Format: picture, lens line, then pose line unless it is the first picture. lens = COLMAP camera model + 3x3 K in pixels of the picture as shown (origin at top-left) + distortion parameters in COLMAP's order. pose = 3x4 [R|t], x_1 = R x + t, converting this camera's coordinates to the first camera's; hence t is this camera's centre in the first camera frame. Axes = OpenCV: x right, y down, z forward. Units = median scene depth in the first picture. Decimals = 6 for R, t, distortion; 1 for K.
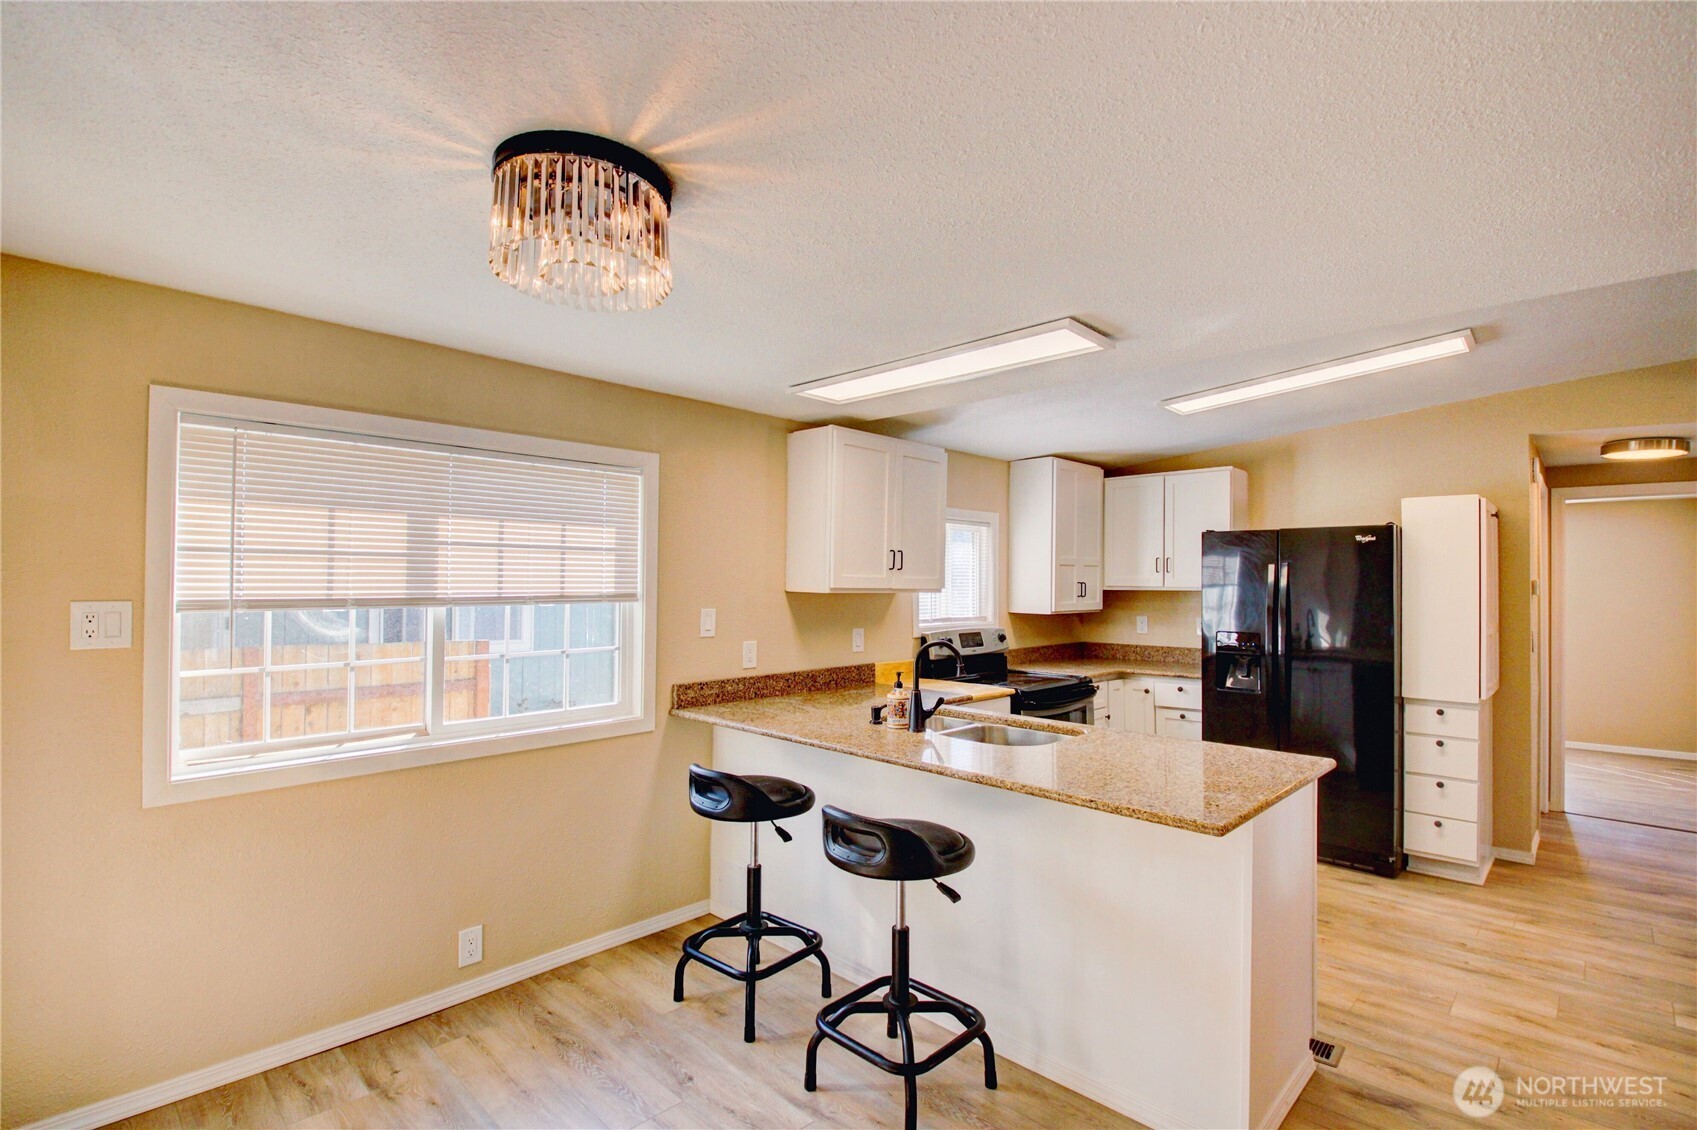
lens RADIAL K [[790.9, 0, 847.0], [0, 790.9, 565.1], [0, 0, 1]] dist [-0.002334, -0.013067]
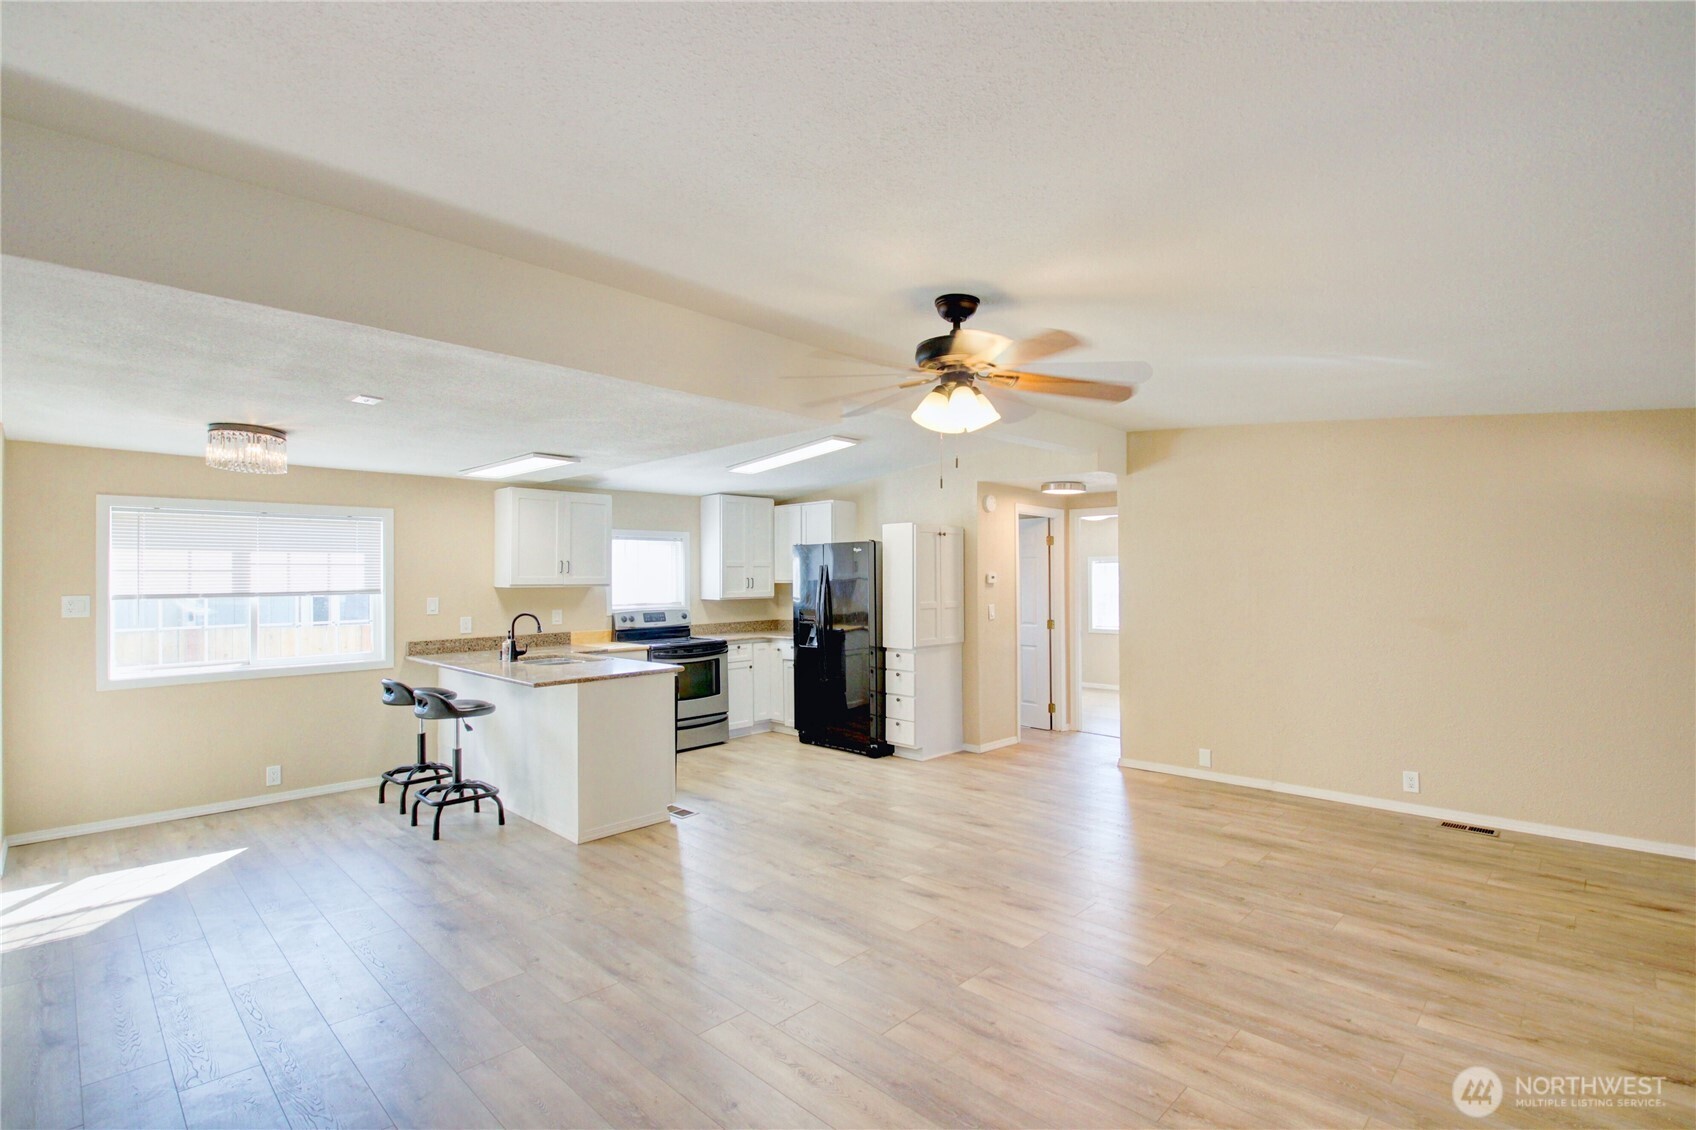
lens RADIAL K [[790.4, 0, 851.0], [0, 790.4, 560.3], [0, 0, 1]] dist [-0.002334, -0.013067]
pose [[0.999907, -0.013392, 0.002717, 0.721870], [0.013390, 0.999910, 0.000591, -0.014687], [-0.002725, -0.000554, 0.999996, -0.706044]]
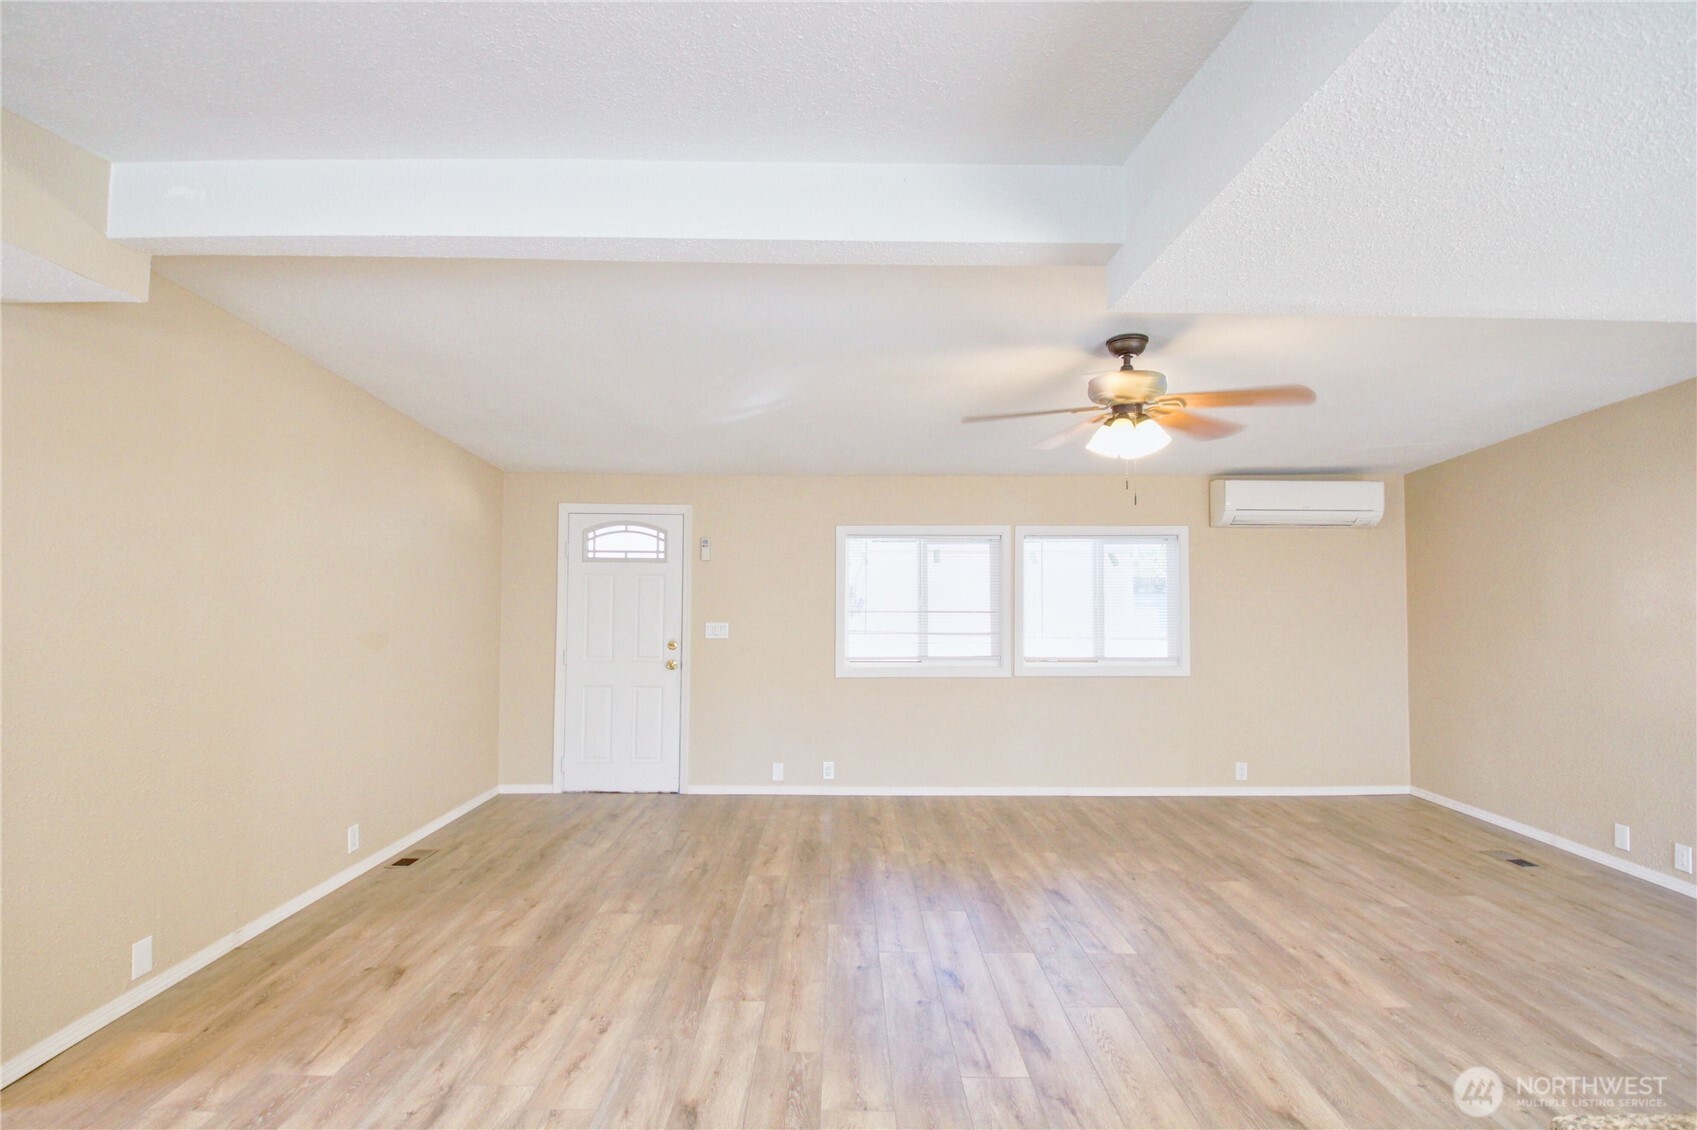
lens RADIAL K [[790.9, 0, 856.4], [0, 790.9, 568.8], [0, 0, 1]] dist [-0.002334, -0.013067]
pose [[-0.707491, 0.002628, 0.706718, 0.413743], [-0.031116, 0.998908, -0.034864, 0.027728], [-0.706037, -0.046656, -0.706636, 1.001200]]
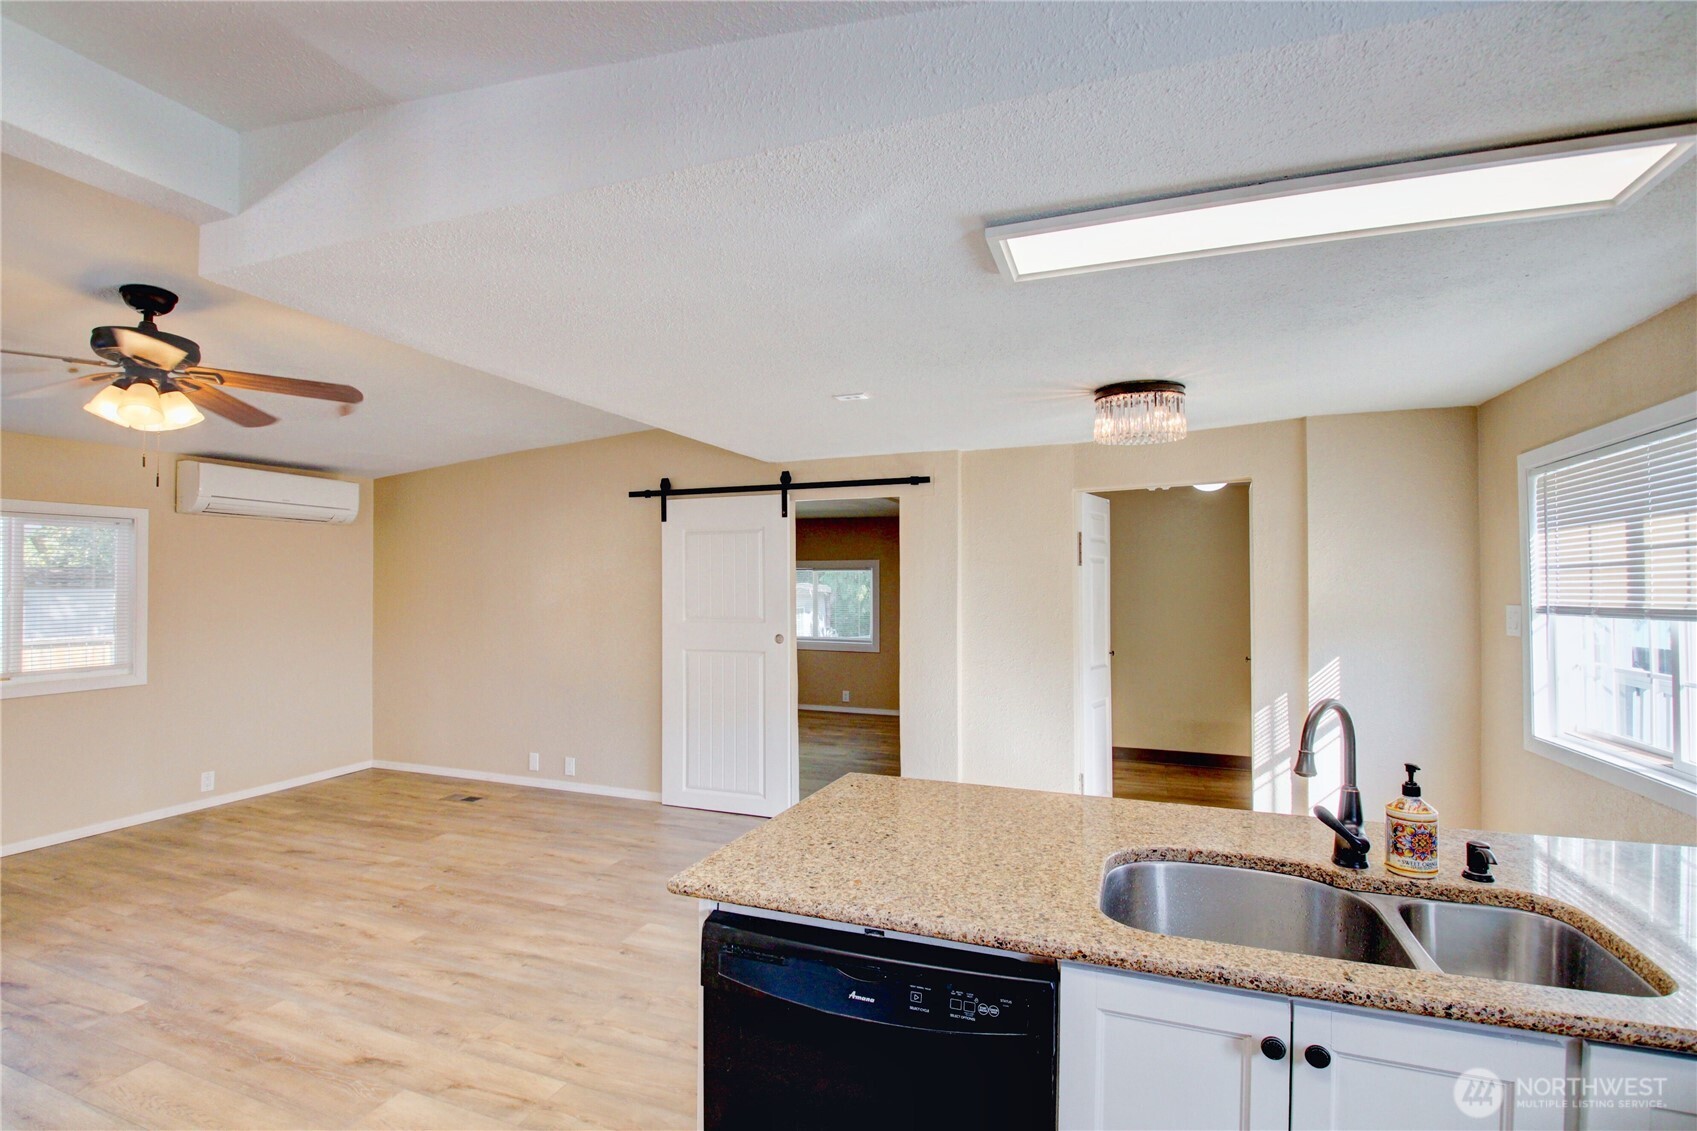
lens RADIAL K [[790.9, 0, 822.0], [0, 790.9, 561.3], [0, 0, 1]] dist [-0.002334, -0.013067]
pose [[-0.920952, -0.025076, -0.388868, 0.520852], [-0.002480, 0.998284, -0.058502, 0.031760], [0.389668, -0.052914, -0.919434, 1.112293]]
